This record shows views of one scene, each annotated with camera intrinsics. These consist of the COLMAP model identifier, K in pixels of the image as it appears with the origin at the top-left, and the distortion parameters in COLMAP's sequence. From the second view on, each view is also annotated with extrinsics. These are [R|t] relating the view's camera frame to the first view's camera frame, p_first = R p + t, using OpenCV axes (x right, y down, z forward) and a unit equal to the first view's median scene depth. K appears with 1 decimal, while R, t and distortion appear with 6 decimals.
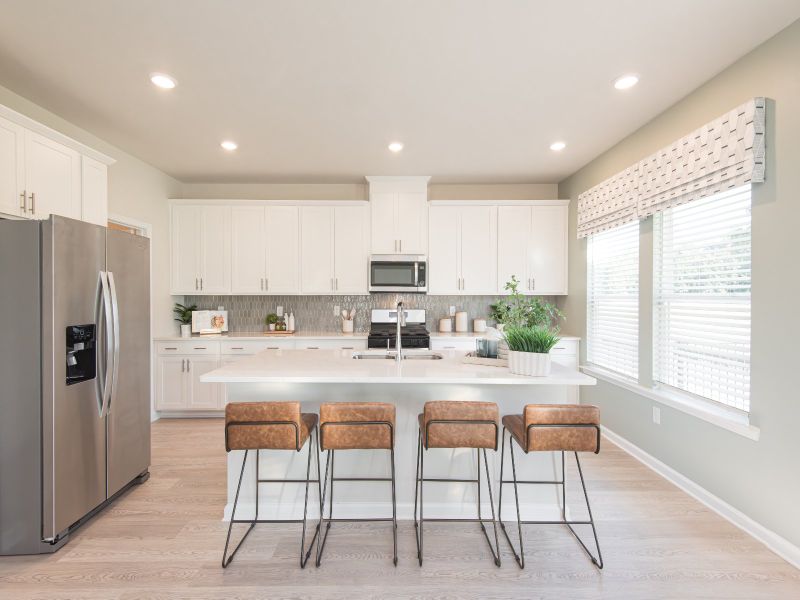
lens RADIAL K [[364.5, 0, 401.4], [0, 364.5, 296.0], [0, 0, 1]] dist [0.000339, -0.000290]
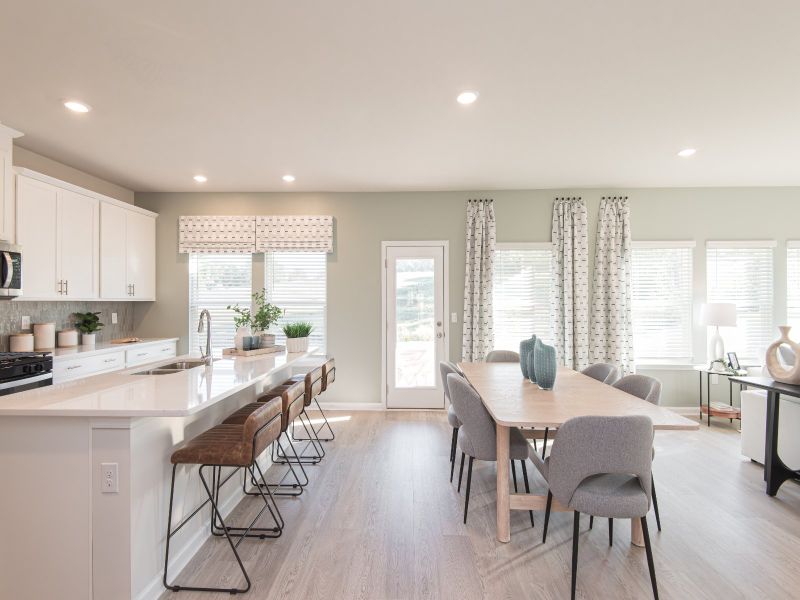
lens RADIAL K [[364.5, 0, 400.2], [0, 364.5, 302.7], [0, 0, 1]] dist [0.000339, -0.000290]
pose [[0.022229, -0.002340, 0.999750, -0.657594], [-0.003834, 0.999990, 0.002426, -0.003800], [-0.999746, -0.003887, 0.022220, 0.266637]]
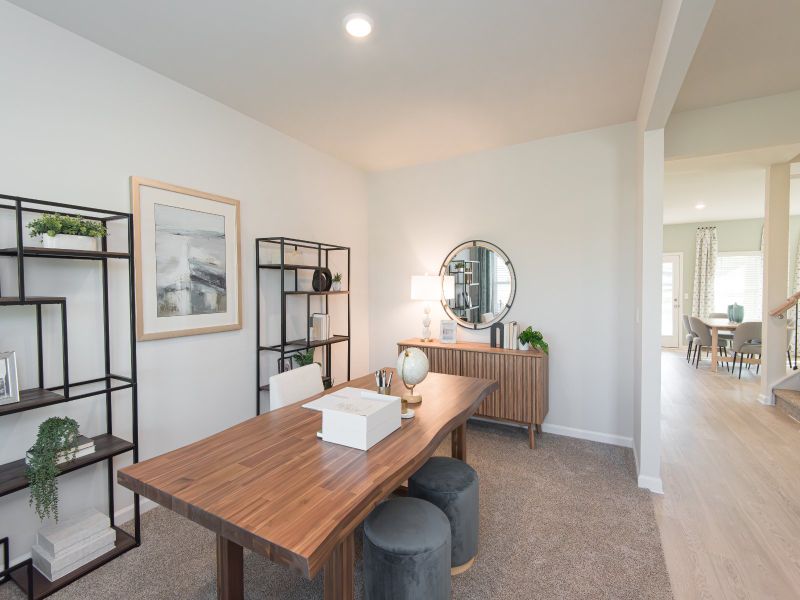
lens RADIAL K [[364.5, 0, 402.2], [0, 364.5, 295.8], [0, 0, 1]] dist [0.000339, -0.000290]
pose [[0.484569, -0.031306, 0.874192, -1.668458], [0.005283, 0.999446, 0.032863, -0.024592], [-0.874737, -0.011306, 0.484466, 0.453750]]
